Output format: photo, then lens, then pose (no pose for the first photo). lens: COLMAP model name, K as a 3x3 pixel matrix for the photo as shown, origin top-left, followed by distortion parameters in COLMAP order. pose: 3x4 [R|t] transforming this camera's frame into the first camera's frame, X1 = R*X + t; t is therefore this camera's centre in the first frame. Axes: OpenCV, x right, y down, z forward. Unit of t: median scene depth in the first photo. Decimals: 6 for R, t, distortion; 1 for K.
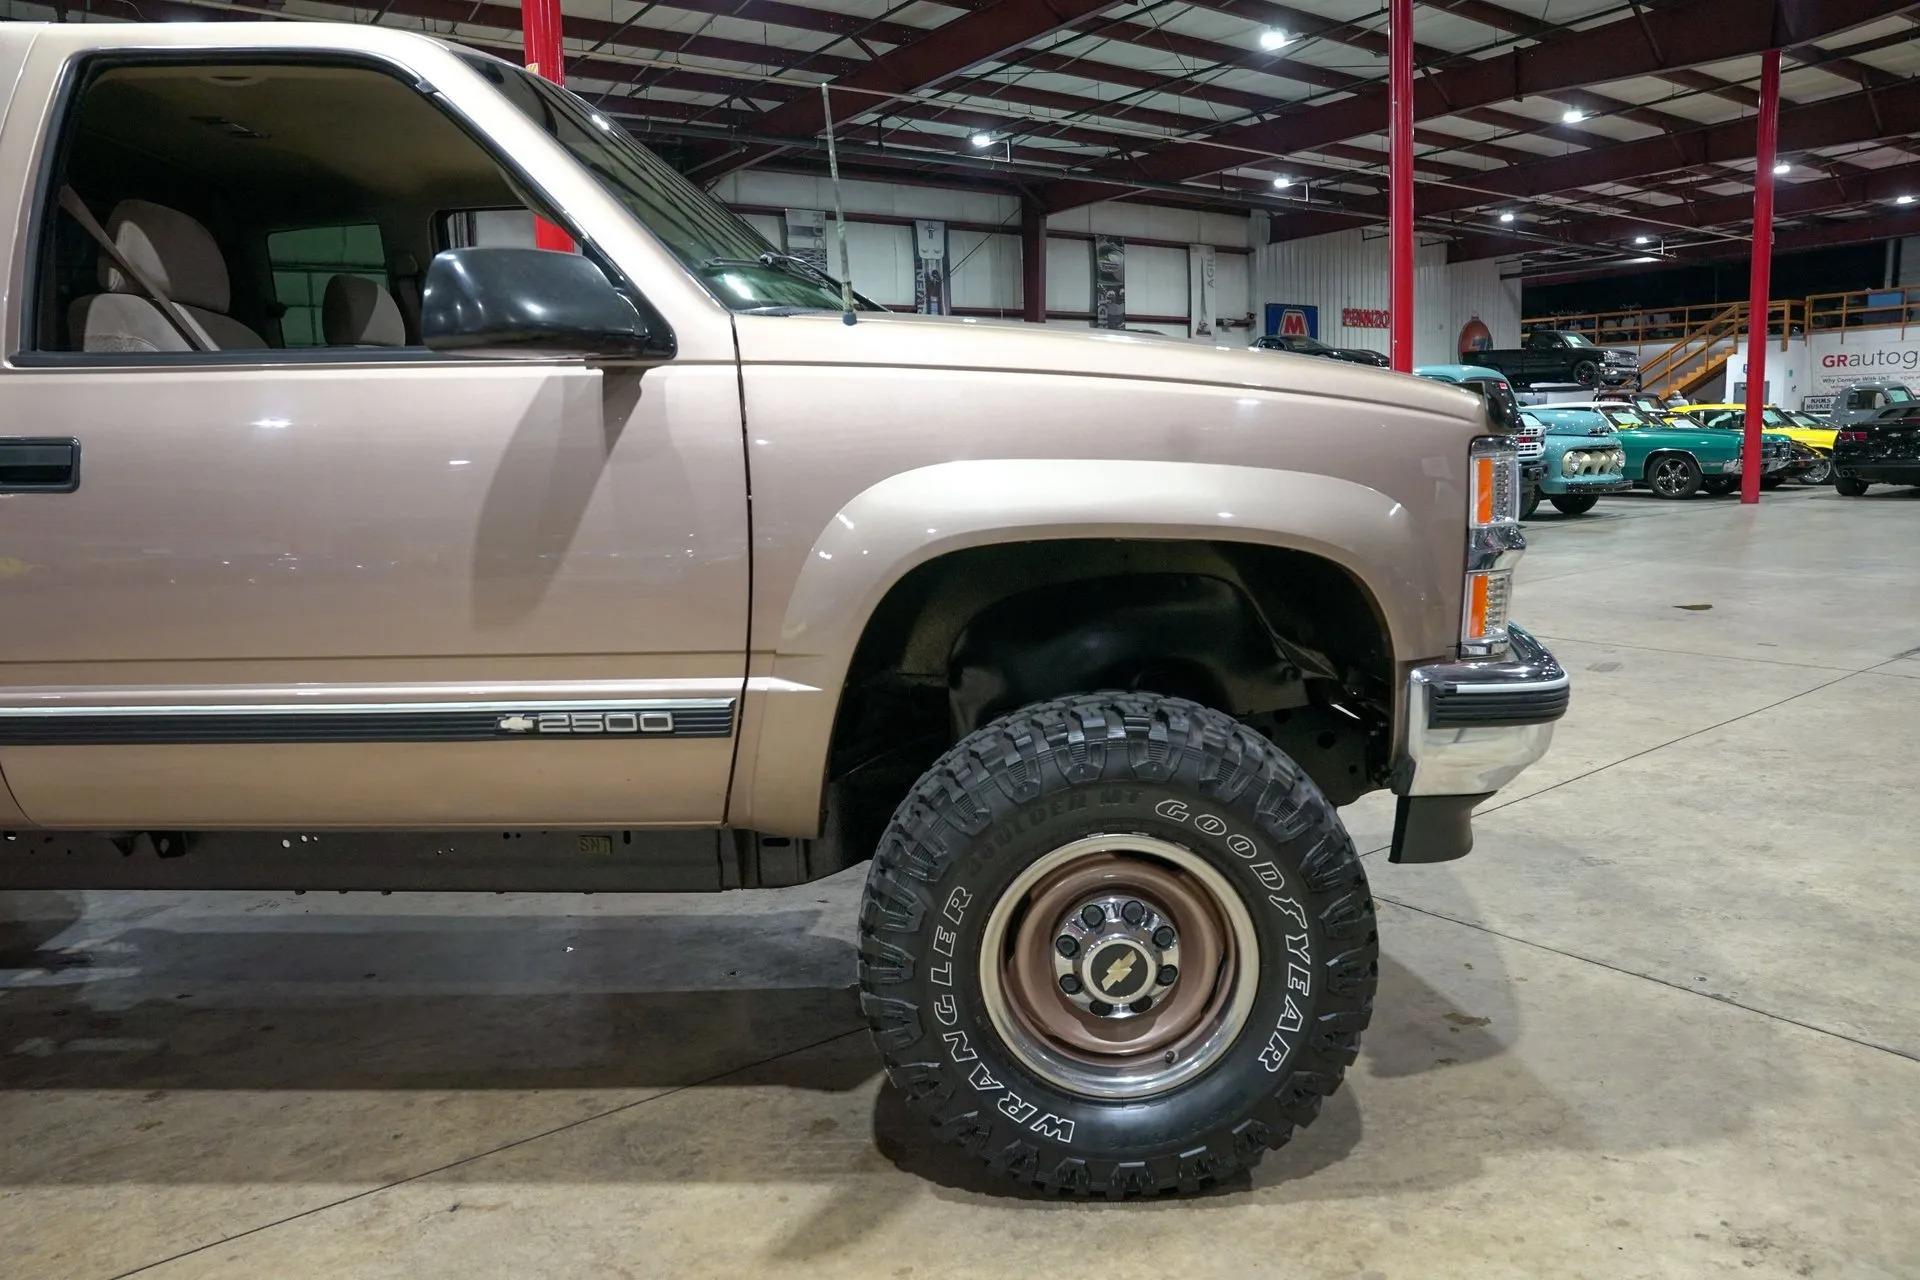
lens RADIAL K [[1317.7, 0, 963.1], [0, 1317.7, 637.0], [0, 0, 1]] dist [-0.146544, 0.118718]
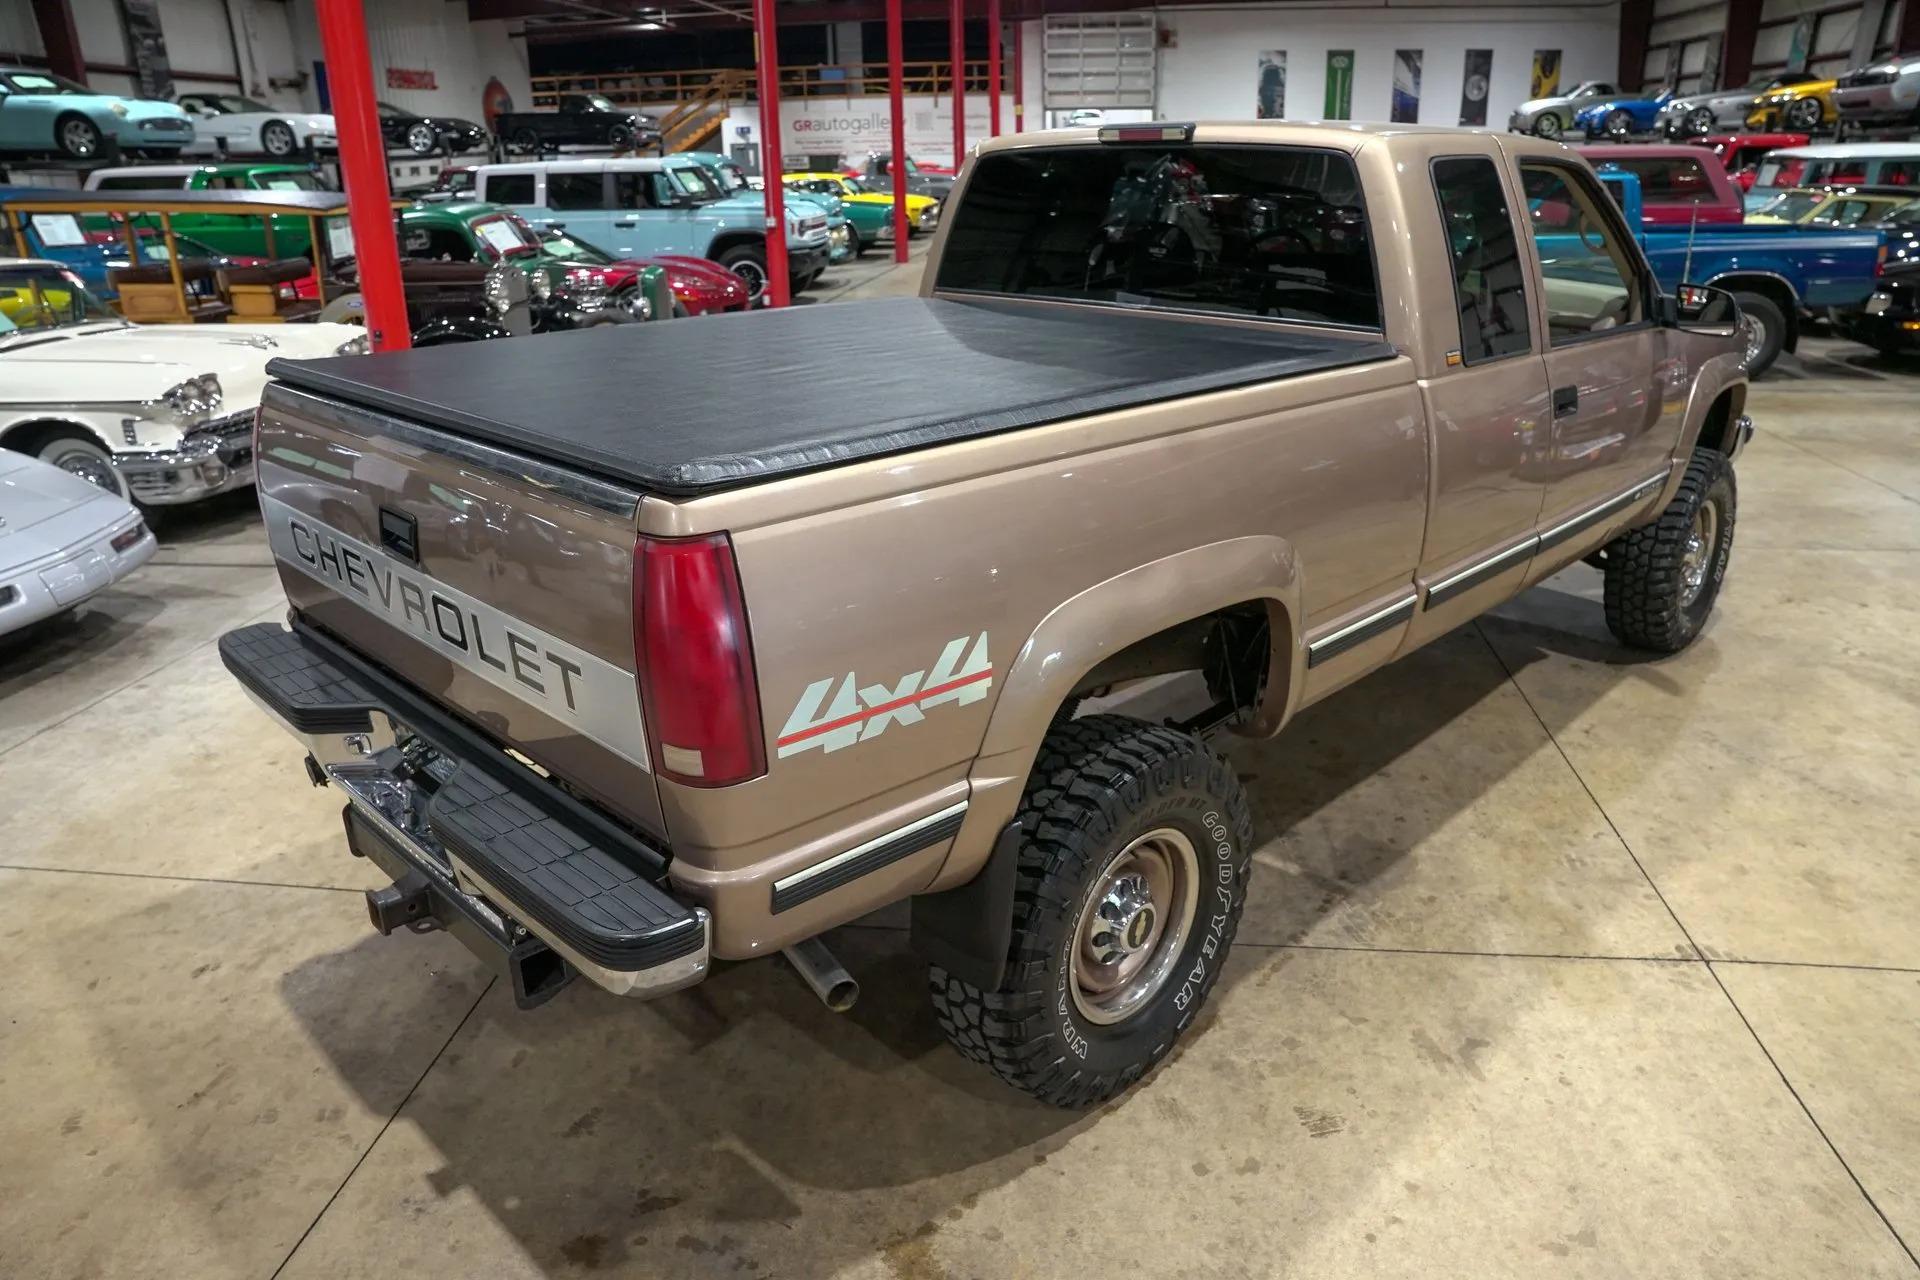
lens RADIAL K [[1317.7, 0, 963.1], [0, 1317.7, 637.0], [0, 0, 1]] dist [-0.146544, 0.118718]
pose [[0.689624, -0.238706, 0.683694, -0.222910], [0.106876, 0.967321, 0.229928, -0.026952], [-0.716237, -0.085493, 0.692600, 0.024215]]
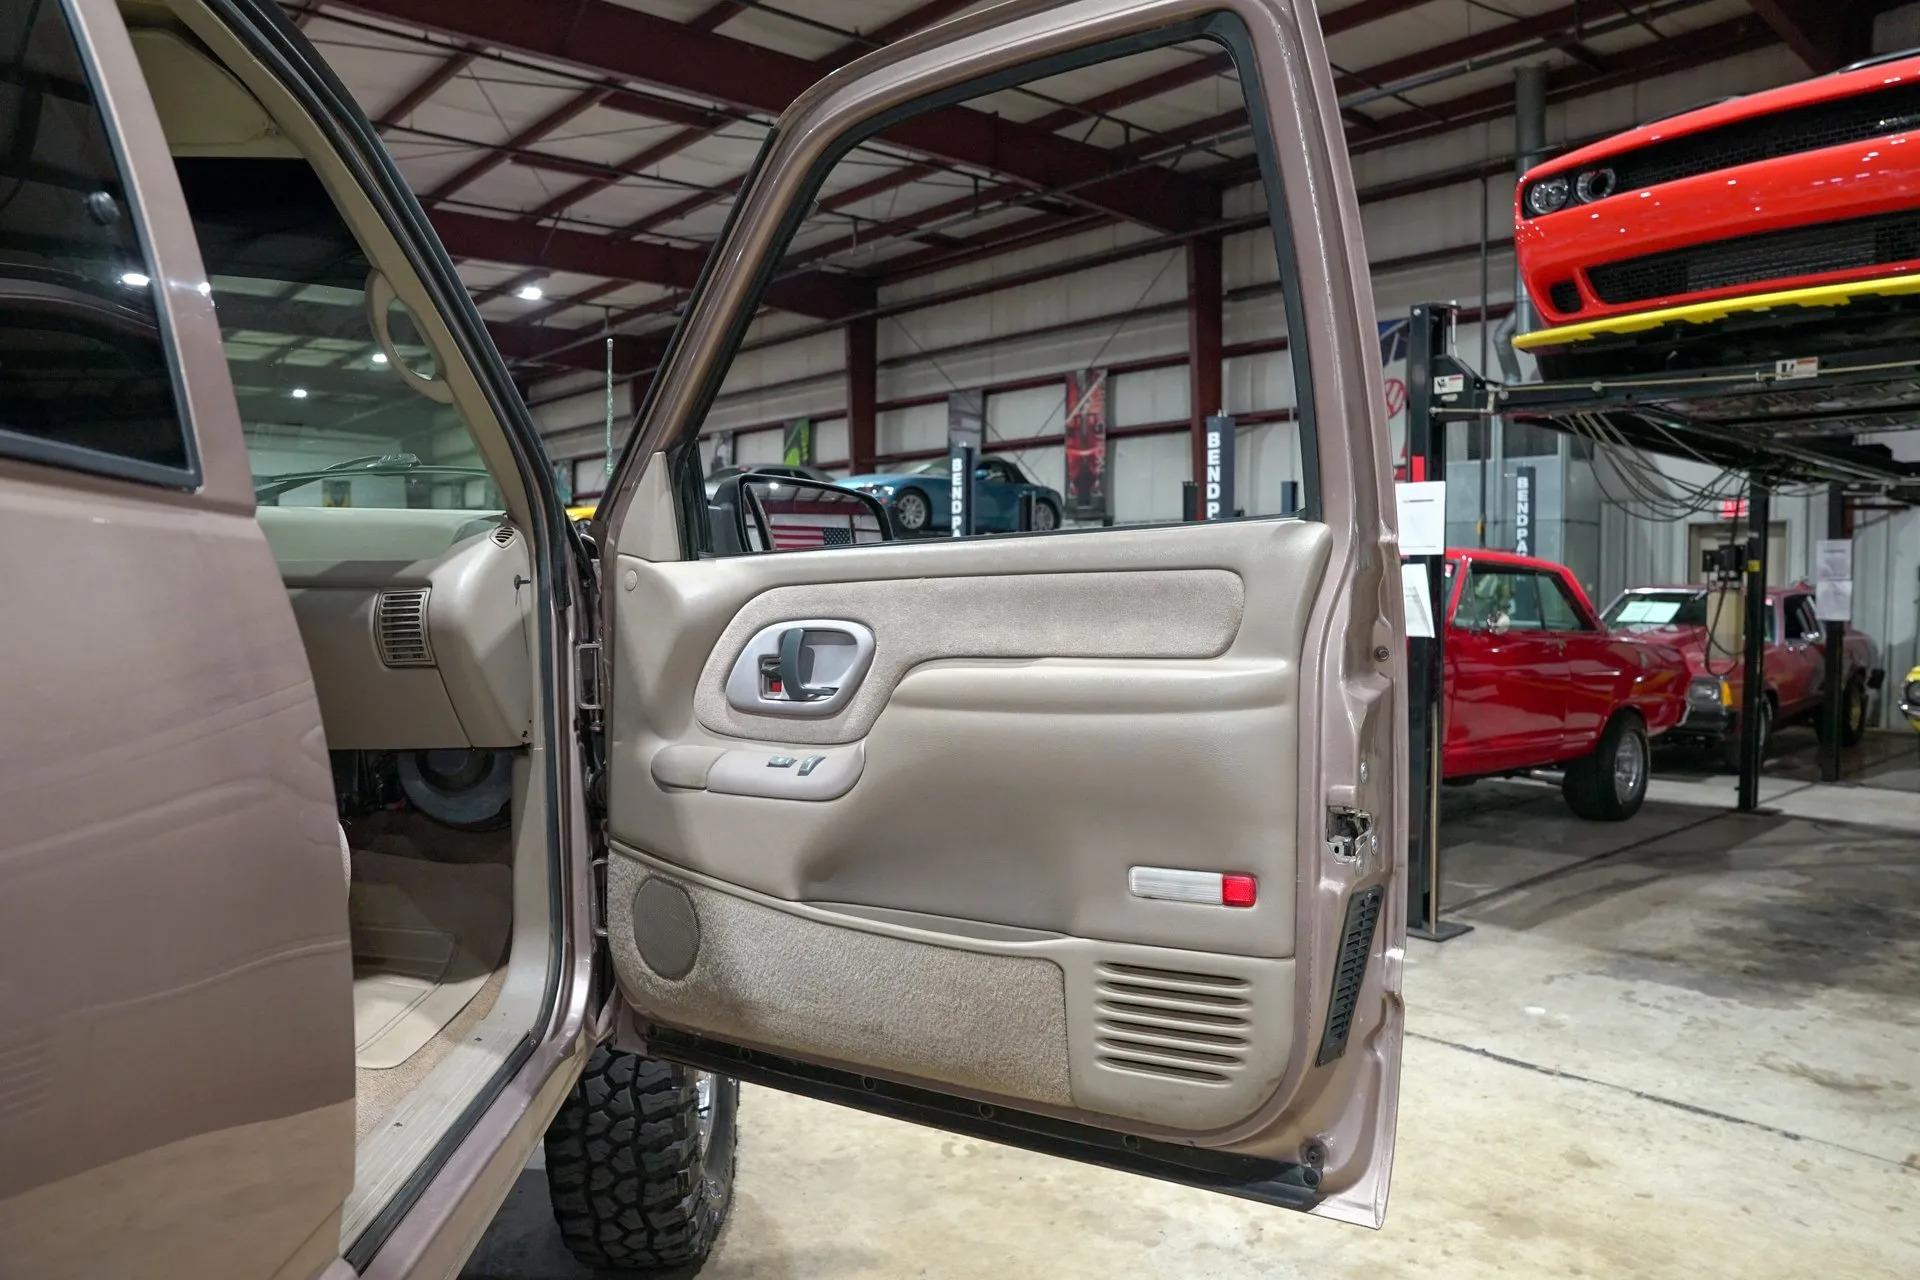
lens RADIAL K [[1327.5, 0, 958.3], [0, 1327.5, 639.2], [0, 0, 1]] dist [-0.137347, 0.119764]
pose [[-0.083529, -0.003749, 0.996498, -0.102344], [0.151071, 0.988387, 0.016382, -0.011709], [-0.984988, 0.151910, -0.081993, 0.066851]]
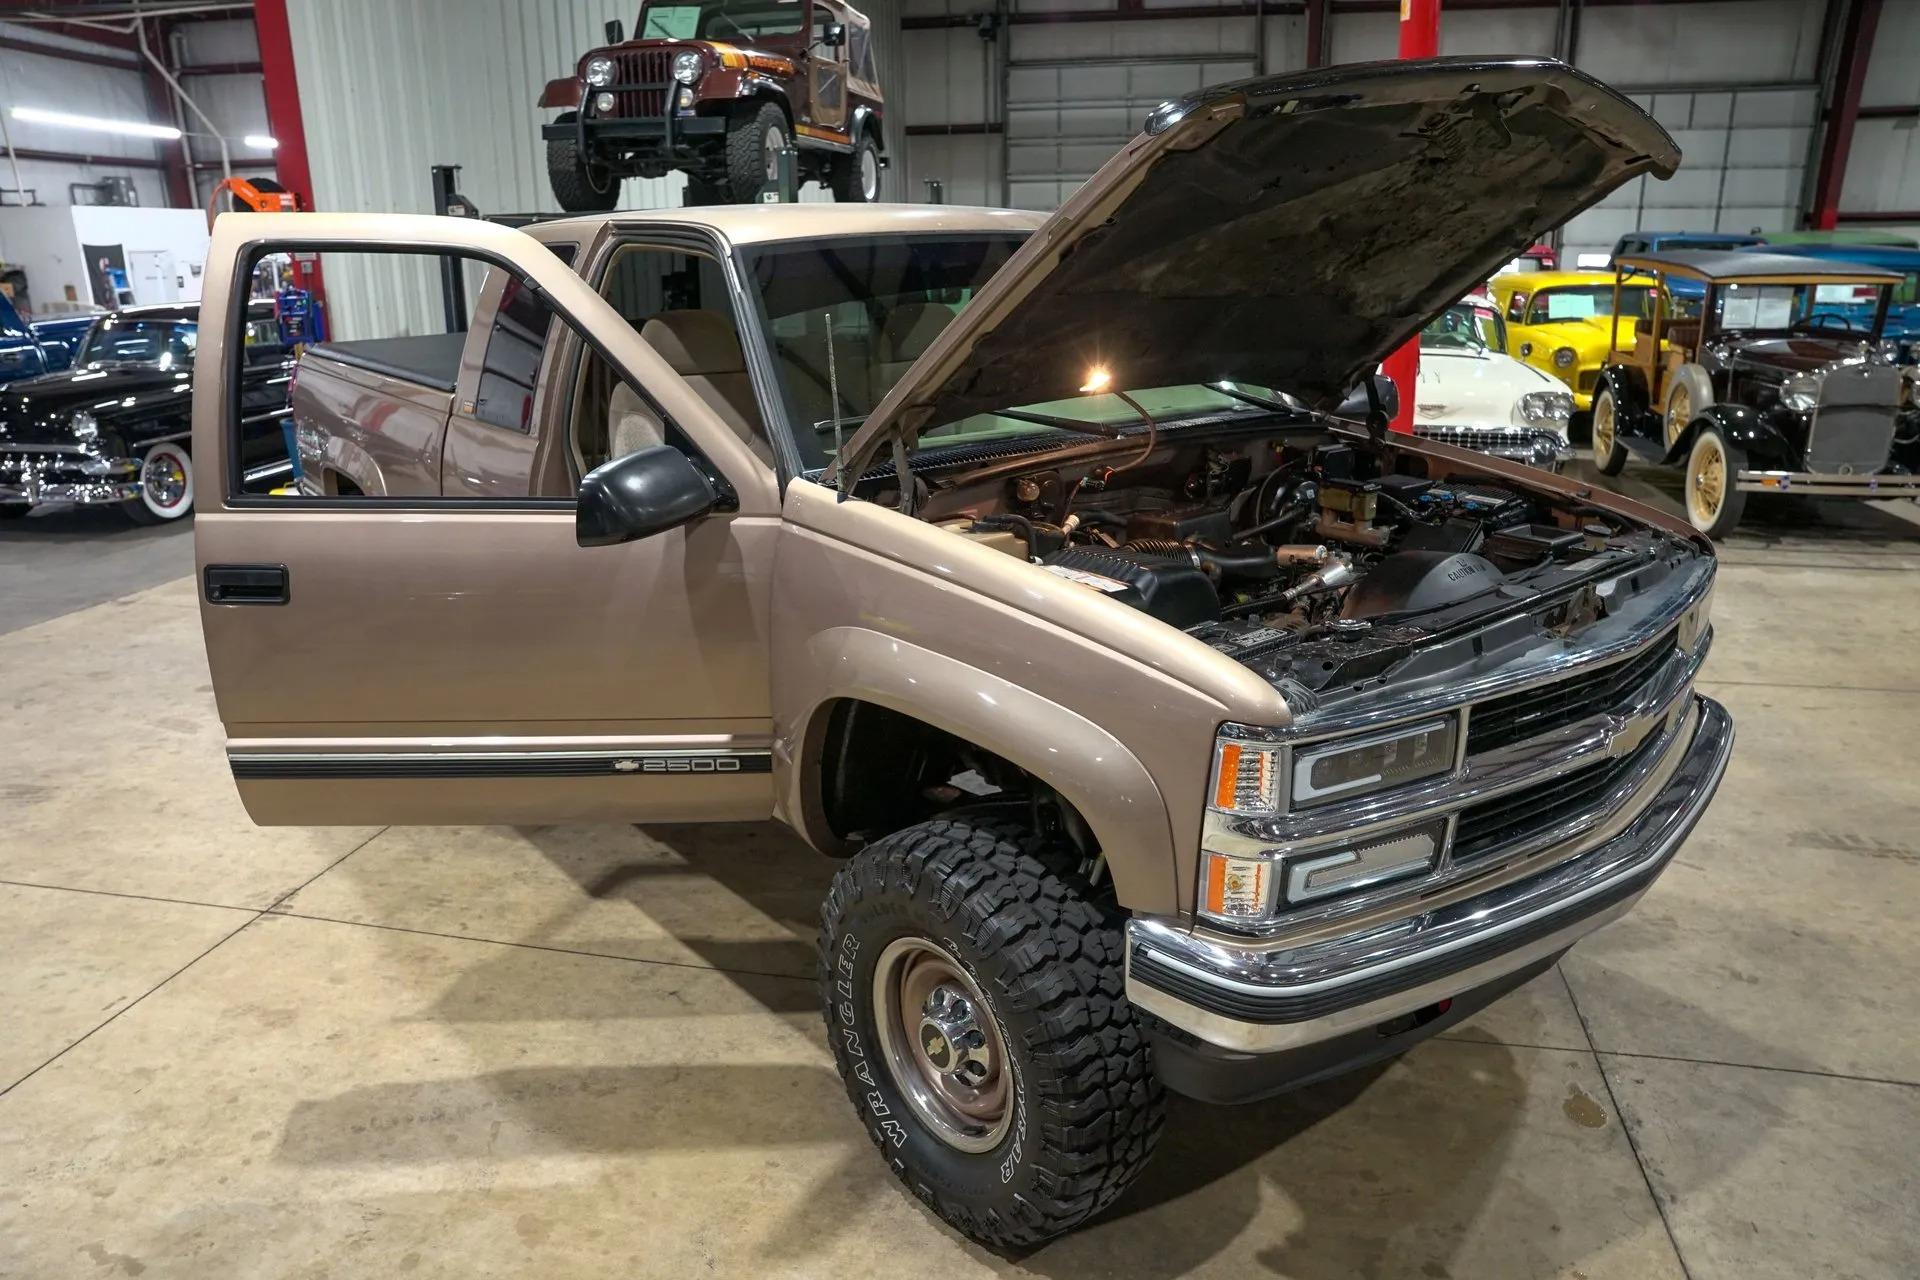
lens RADIAL K [[1317.7, 0, 963.1], [0, 1317.7, 637.0], [0, 0, 1]] dist [-0.146544, 0.118718]
pose [[0.662648, 0.238962, -0.709785, 0.078414], [-0.122972, 0.969584, 0.211622, -0.032993], [0.738766, -0.052947, 0.671879, 0.017037]]
